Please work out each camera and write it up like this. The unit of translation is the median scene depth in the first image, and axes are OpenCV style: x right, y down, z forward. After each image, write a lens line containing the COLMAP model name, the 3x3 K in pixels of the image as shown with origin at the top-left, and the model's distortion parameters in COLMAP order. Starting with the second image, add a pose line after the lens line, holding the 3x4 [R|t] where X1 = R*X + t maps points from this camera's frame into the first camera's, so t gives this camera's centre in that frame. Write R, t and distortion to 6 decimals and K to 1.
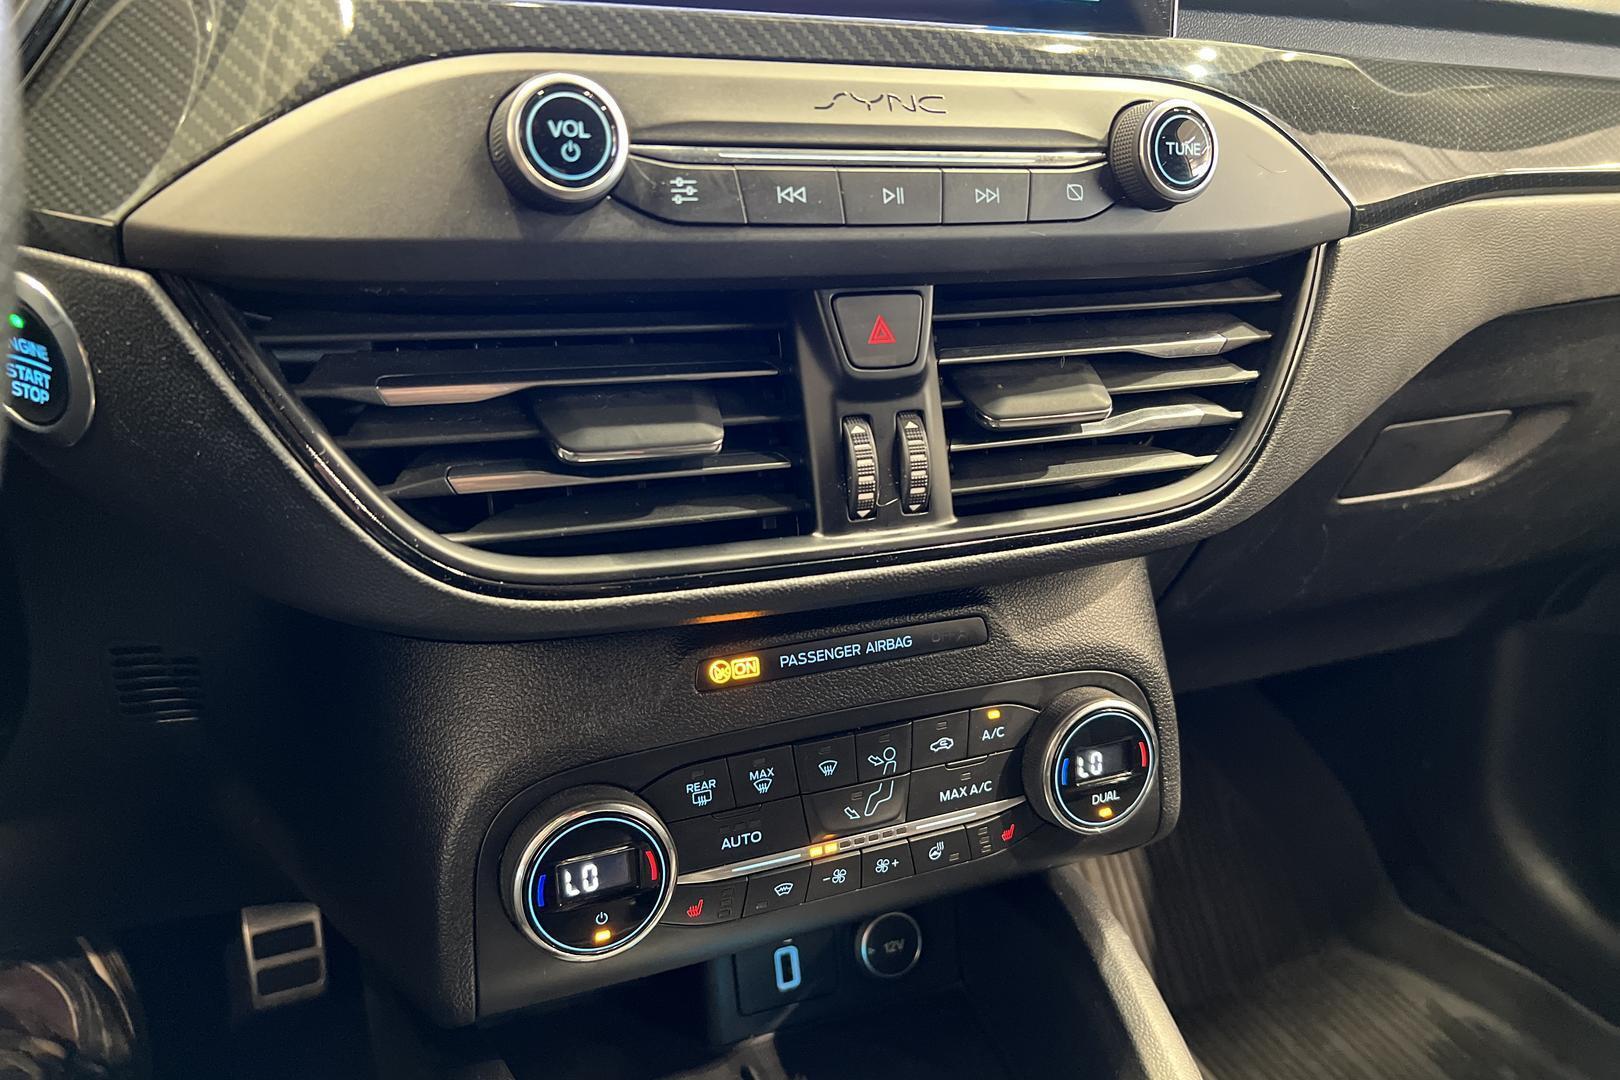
lens RADIAL K [[1243.1, 0, 801.8], [0, 1243.1, 545.6], [0, 0, 1]] dist [0.038035, -0.094363]
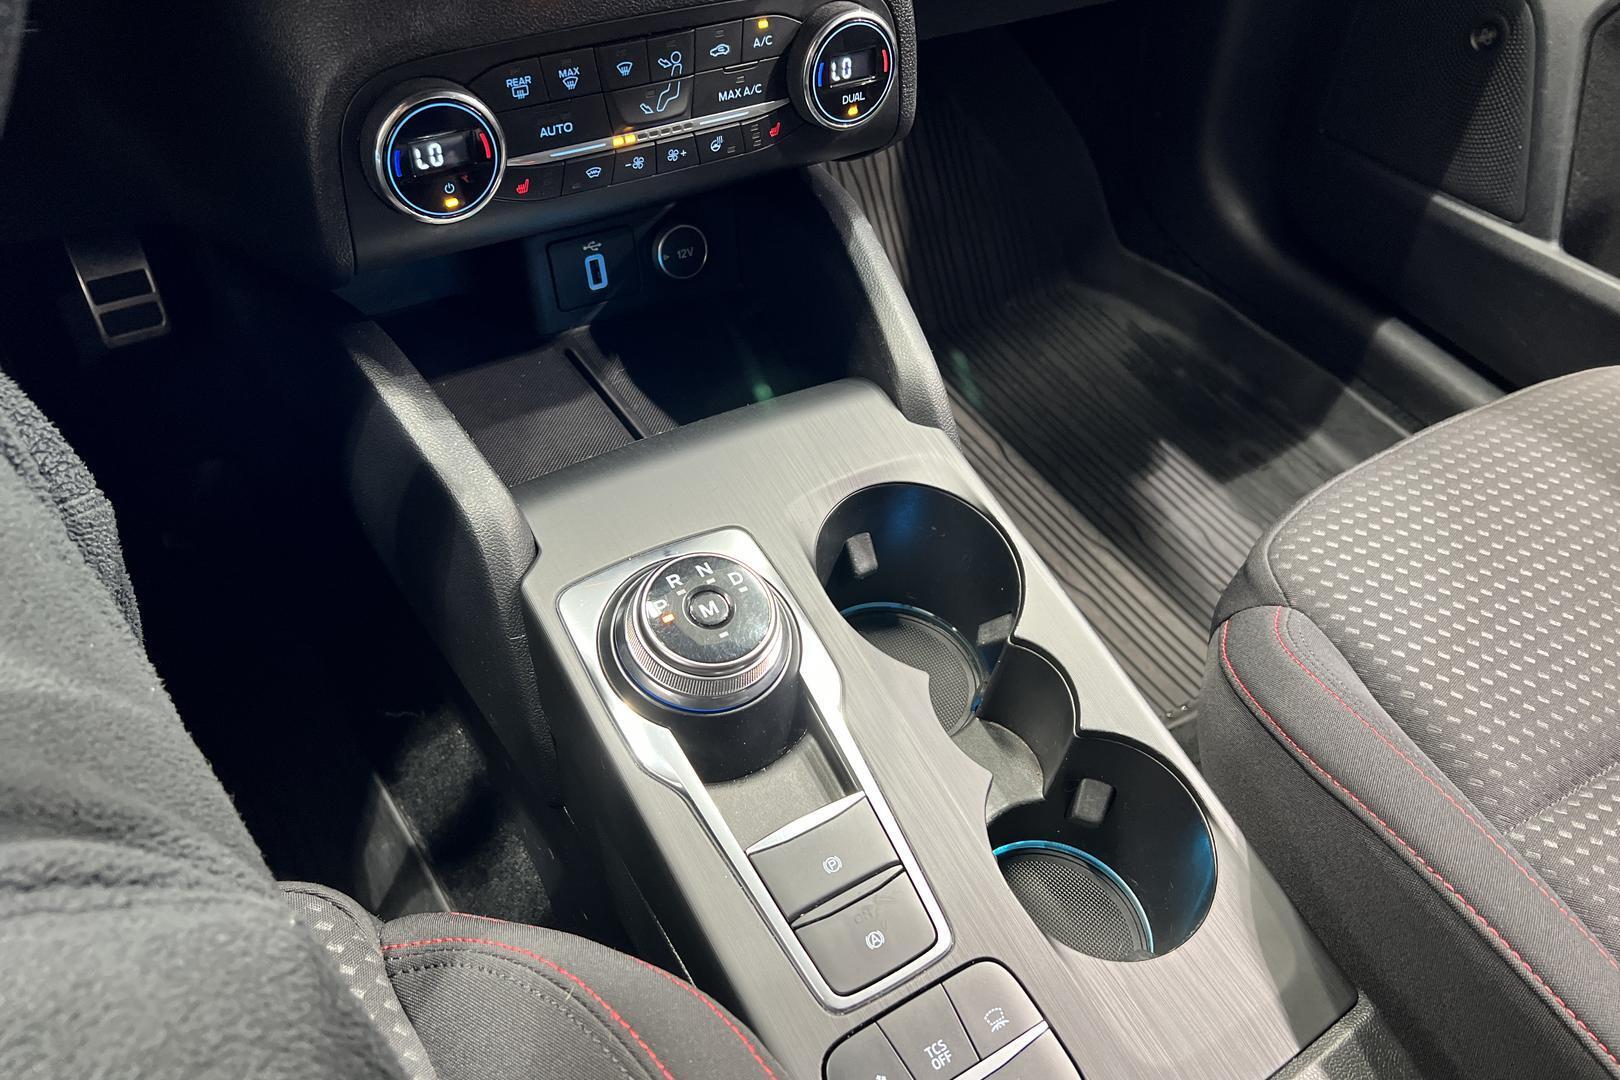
lens RADIAL K [[1243.1, 0, 801.8], [0, 1243.1, 545.6], [0, 0, 1]] dist [0.038035, -0.094363]
pose [[0.986244, -0.063385, 0.152663, -0.021683], [-0.012490, 0.892341, 0.451189, 0.042117], [-0.164826, -0.446889, 0.879274, -0.268035]]
